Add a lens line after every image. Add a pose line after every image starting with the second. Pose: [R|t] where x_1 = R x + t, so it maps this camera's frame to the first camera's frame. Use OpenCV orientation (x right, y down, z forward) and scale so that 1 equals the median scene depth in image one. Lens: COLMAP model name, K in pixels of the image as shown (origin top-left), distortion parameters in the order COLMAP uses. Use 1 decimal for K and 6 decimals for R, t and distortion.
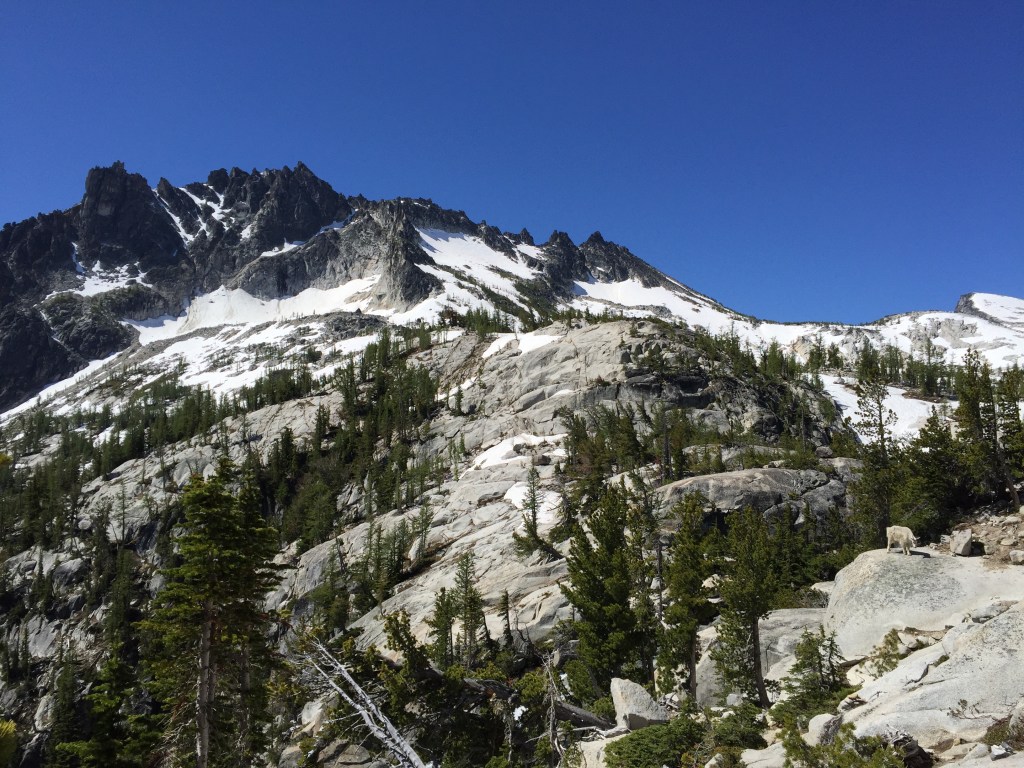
lens RADIAL K [[770.3, 0, 497.8], [0, 770.3, 383.2], [0, 0, 1]] dist [0.007728, -0.051333]
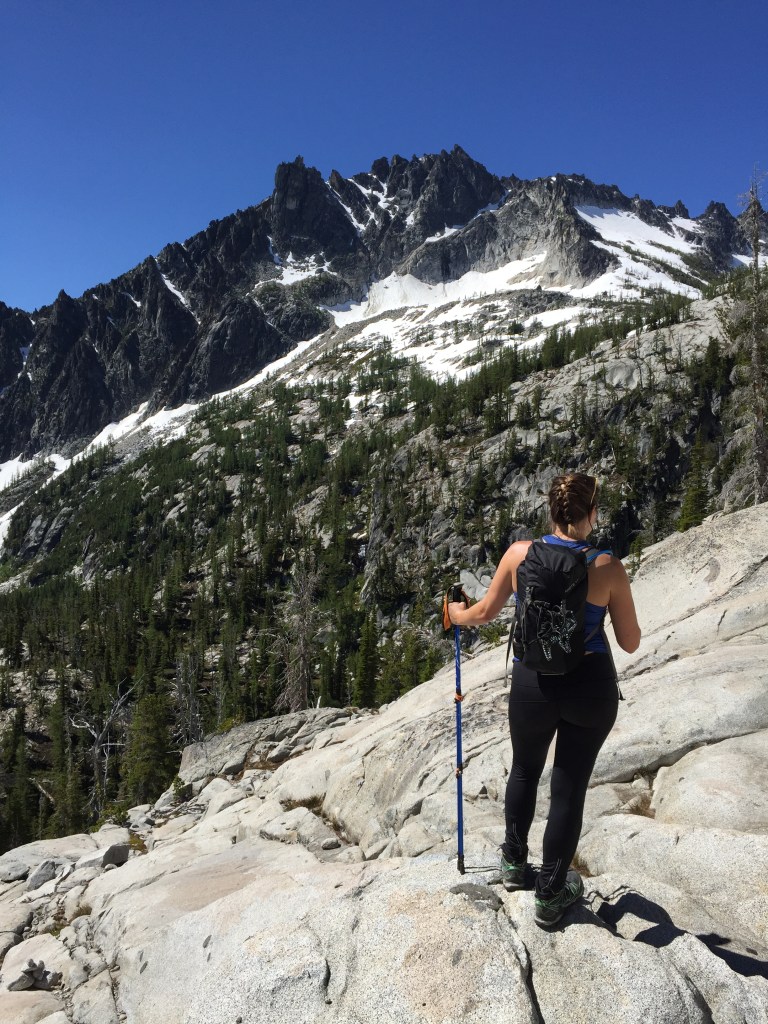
lens RADIAL K [[770.3, 0, 384.4], [0, 770.3, 516.9], [0, 0, 1]] dist [0.007728, -0.051333]
pose [[0.971840, 0.030550, -0.233651, -0.110484], [0.009585, 0.985615, 0.168736, 0.029465], [0.235445, -0.166224, 0.957567, -0.090876]]
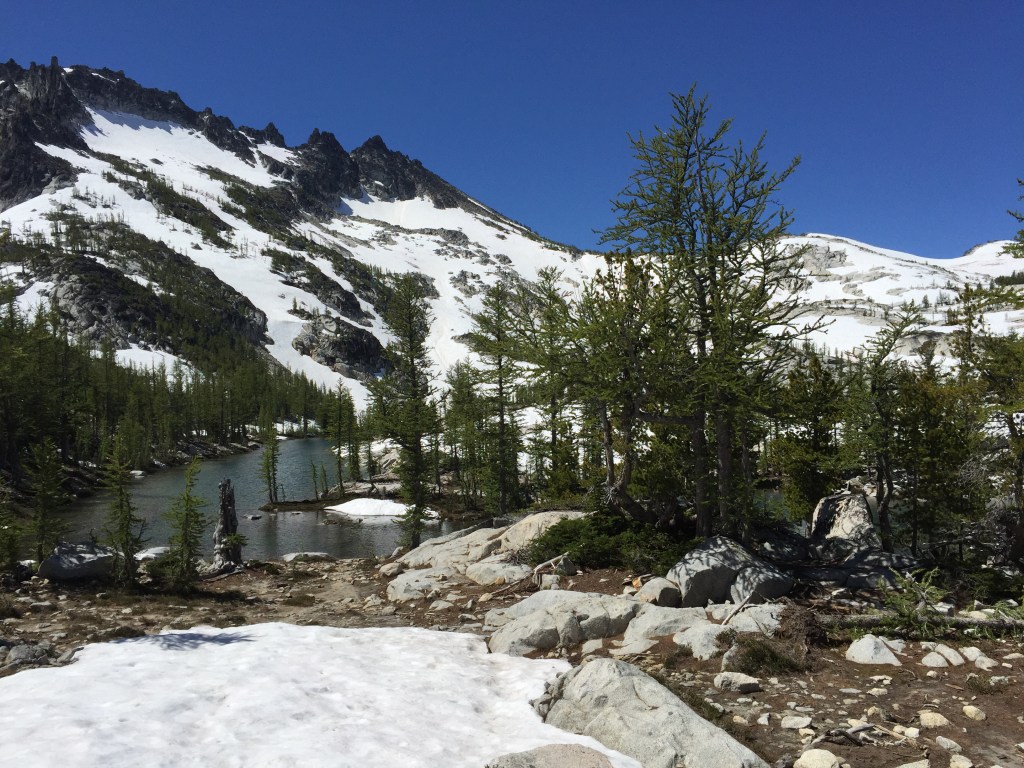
lens RADIAL K [[770.3, 0, 497.8], [0, 770.3, 383.2], [0, 0, 1]] dist [0.007728, -0.051333]
pose [[0.978492, -0.028589, 0.204296, 0.112331], [0.016711, 0.998081, 0.059629, 0.004852], [-0.205609, -0.054932, 0.977091, 0.296379]]
